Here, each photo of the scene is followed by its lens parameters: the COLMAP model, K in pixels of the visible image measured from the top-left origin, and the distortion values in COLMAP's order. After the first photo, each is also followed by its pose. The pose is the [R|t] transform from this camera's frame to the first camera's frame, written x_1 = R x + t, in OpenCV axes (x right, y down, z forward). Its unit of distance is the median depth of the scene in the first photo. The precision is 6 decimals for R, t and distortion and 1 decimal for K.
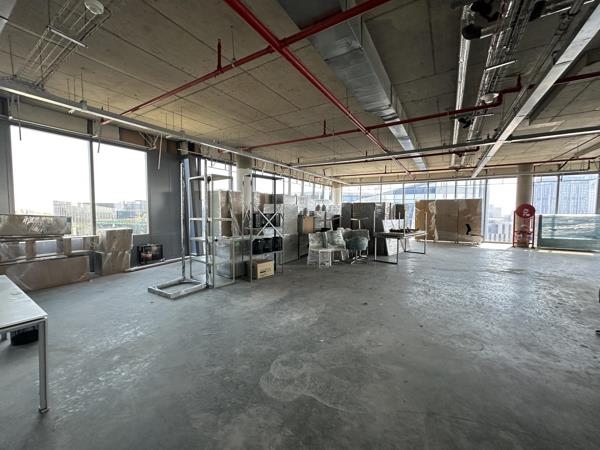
lens RADIAL K [[238.3, 0, 300.3], [0, 238.3, 223.6], [0, 0, 1]] dist [-0.000699, 0.000107]
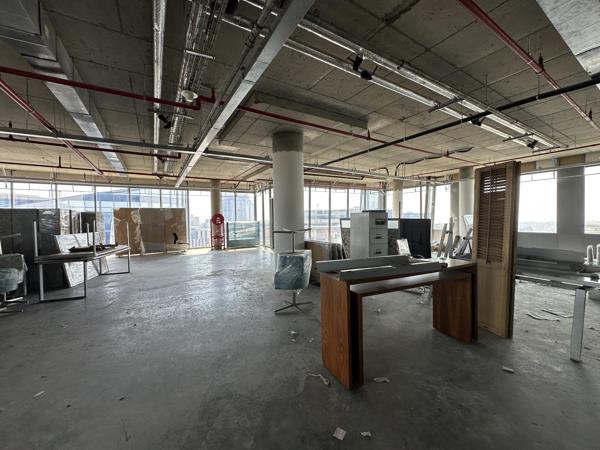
lens RADIAL K [[238.3, 0, 299.6], [0, 238.3, 224.2], [0, 0, 1]] dist [-0.000699, 0.000107]
pose [[0.451785, -0.030782, 0.891596, 0.099974], [0.065084, 0.997879, 0.001473, -0.005516], [-0.889750, 0.057363, 0.452830, 0.154201]]
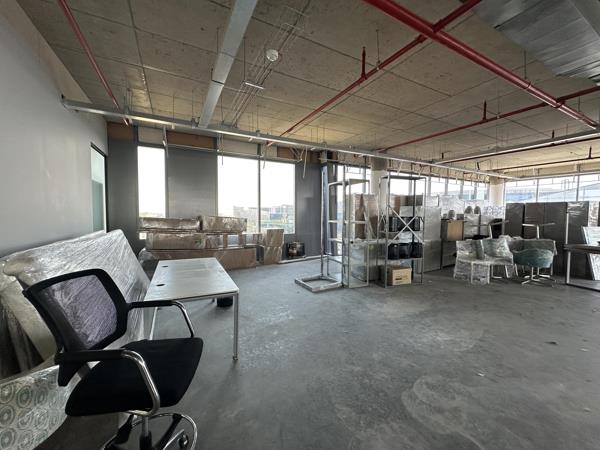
lens RADIAL K [[238.3, 0, 300.6], [0, 238.3, 223.7], [0, 0, 1]] dist [-0.000699, 0.000107]
pose [[0.864859, 0.020840, -0.501582, -0.025355], [-0.025982, 0.999657, -0.003265, -0.001582], [0.501342, 0.015856, 0.865104, -0.008176]]
